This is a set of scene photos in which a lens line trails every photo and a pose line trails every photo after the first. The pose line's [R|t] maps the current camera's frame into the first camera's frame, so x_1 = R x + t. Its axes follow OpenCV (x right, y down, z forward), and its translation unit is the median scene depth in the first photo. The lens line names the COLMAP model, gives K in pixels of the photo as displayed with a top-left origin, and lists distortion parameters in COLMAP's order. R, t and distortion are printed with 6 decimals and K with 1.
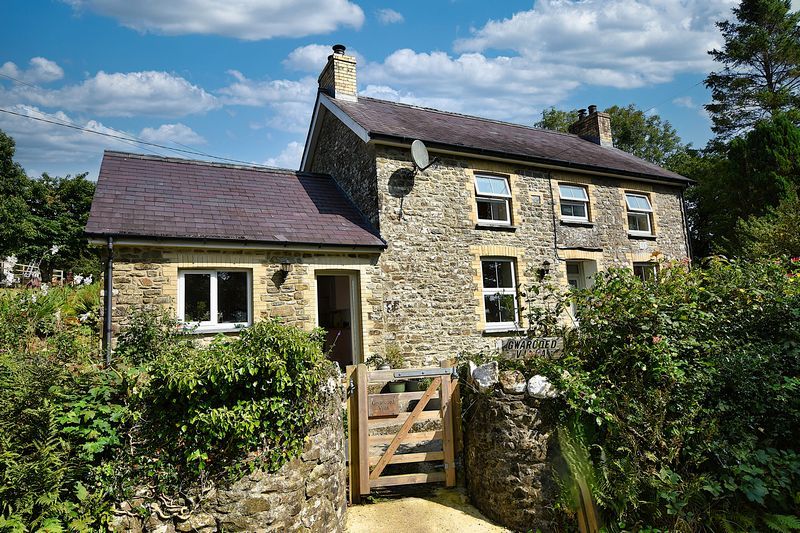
lens RADIAL K [[508.8, 0, 402.8], [0, 508.8, 270.4], [0, 0, 1]] dist [0.024113, -0.019659]
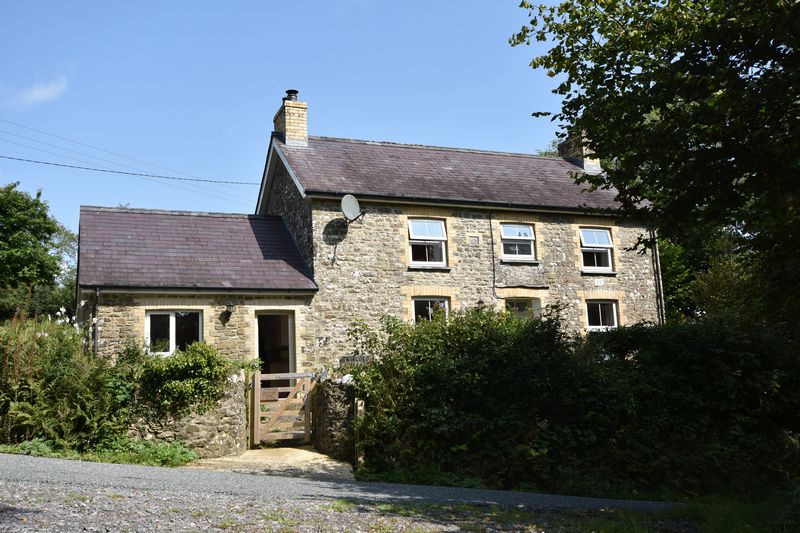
lens RADIAL K [[851.6, 0, 400.0], [0, 851.6, 266.0], [0, 0, 1]] dist [0.046002, 0.000000]
pose [[0.995856, -0.005560, -0.090778, 0.308277], [0.002369, 0.999377, -0.035219, -0.029782], [0.090917, 0.034858, 0.995248, -0.851600]]
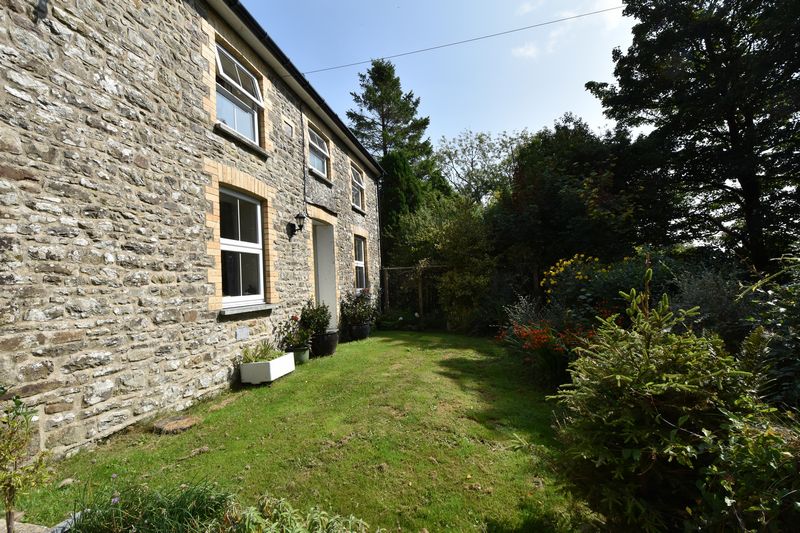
lens RADIAL K [[351.5, 0, 407.7], [0, 351.5, 272.4], [0, 0, 1]] dist [-0.020753, -0.004082]
pose [[0.619248, 0.052080, 0.783466, -0.019192], [-0.094436, 0.995495, 0.008467, 0.053132], [-0.779496, -0.079230, 0.621377, 0.616402]]
